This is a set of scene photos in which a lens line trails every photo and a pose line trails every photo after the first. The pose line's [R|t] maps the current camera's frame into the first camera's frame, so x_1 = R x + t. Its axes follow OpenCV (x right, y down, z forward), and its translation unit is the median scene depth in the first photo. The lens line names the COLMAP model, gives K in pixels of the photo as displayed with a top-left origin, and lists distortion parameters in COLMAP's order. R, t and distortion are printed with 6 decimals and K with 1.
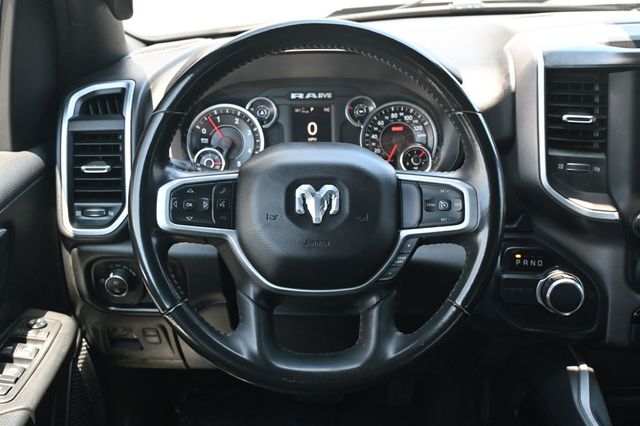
lens RADIAL K [[719.9, 0, 320.0], [0, 719.9, 213.0], [0, 0, 1]] dist [-0.013432, 0.000594]
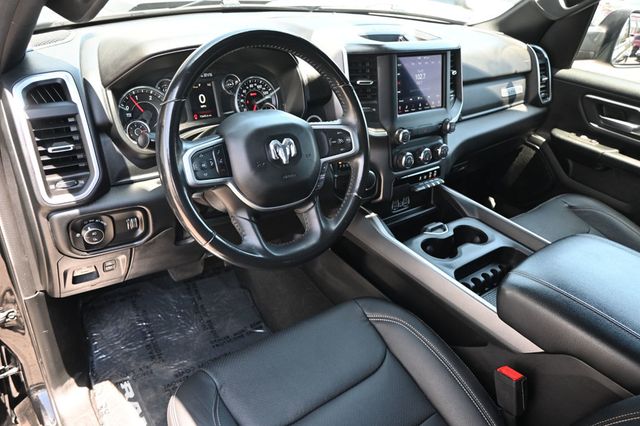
lens RADIAL K [[449.9, 0, 320.0], [0, 449.9, 213.0], [0, 0, 1]] dist [-0.031982, 0.000958]
pose [[0.796965, -0.224736, 0.560660, -0.383938], [0.117274, 0.968115, 0.221359, -0.066638], [-0.592531, -0.110665, 0.797910, 0.110548]]
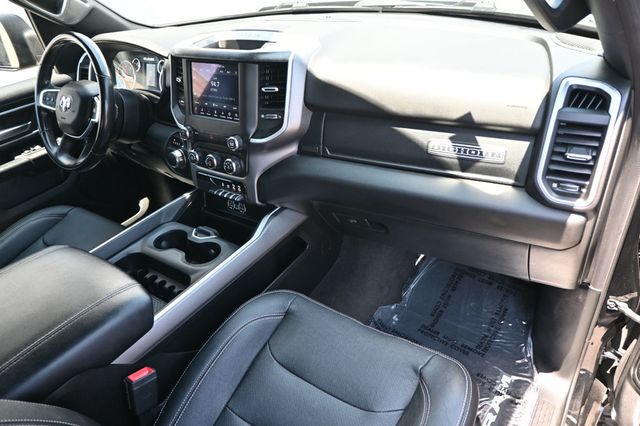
lens RADIAL K [[432.2, 0, 320.7], [0, 432.2, 222.9], [0, 0, 1]] dist [0.001845, 0.000304]
pose [[0.810883, 0.264267, -0.522142, 1.316554], [-0.127633, 0.950616, 0.282912, -0.125865], [0.571120, -0.162766, 0.804568, 0.106103]]
